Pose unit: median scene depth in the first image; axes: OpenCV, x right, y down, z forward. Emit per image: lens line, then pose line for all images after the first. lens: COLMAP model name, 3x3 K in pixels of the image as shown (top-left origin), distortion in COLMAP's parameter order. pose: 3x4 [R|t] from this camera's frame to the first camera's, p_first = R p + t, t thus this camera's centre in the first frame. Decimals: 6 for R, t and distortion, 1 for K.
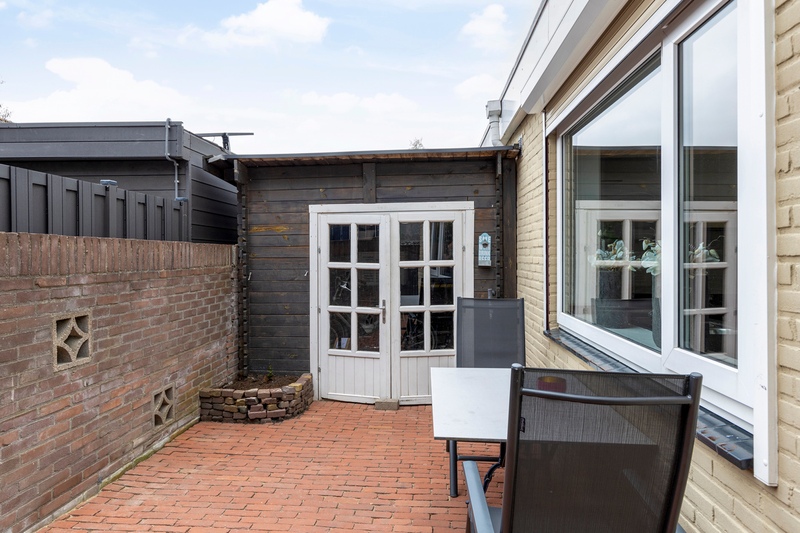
lens RADIAL K [[510.3, 0, 399.1], [0, 510.3, 263.5], [0, 0, 1]] dist [0.000485, 0.000211]
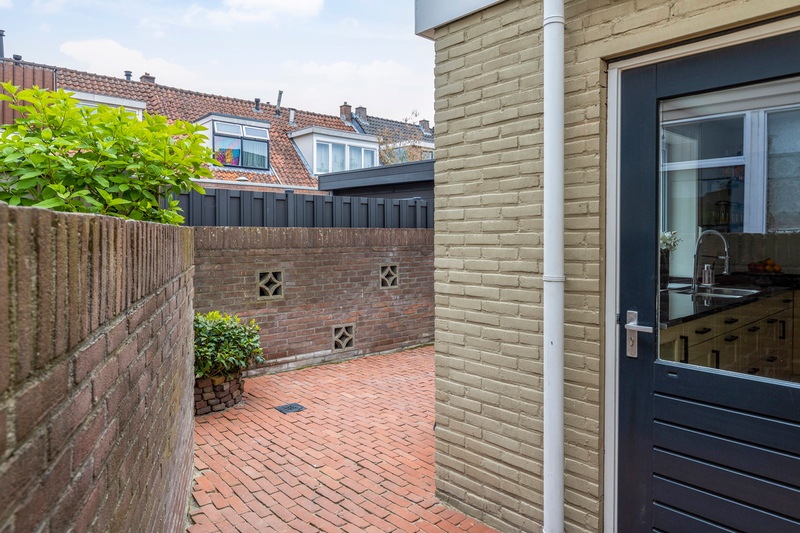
lens RADIAL K [[534.2, 0, 399.7], [0, 534.2, 265.0], [0, 0, 1]] dist [-0.003337, -0.000577]
pose [[0.711448, 0.019477, -0.702468, 0.967637], [0.004603, 0.999465, 0.032373, 0.028209], [0.702723, -0.026265, 0.710978, -0.565332]]
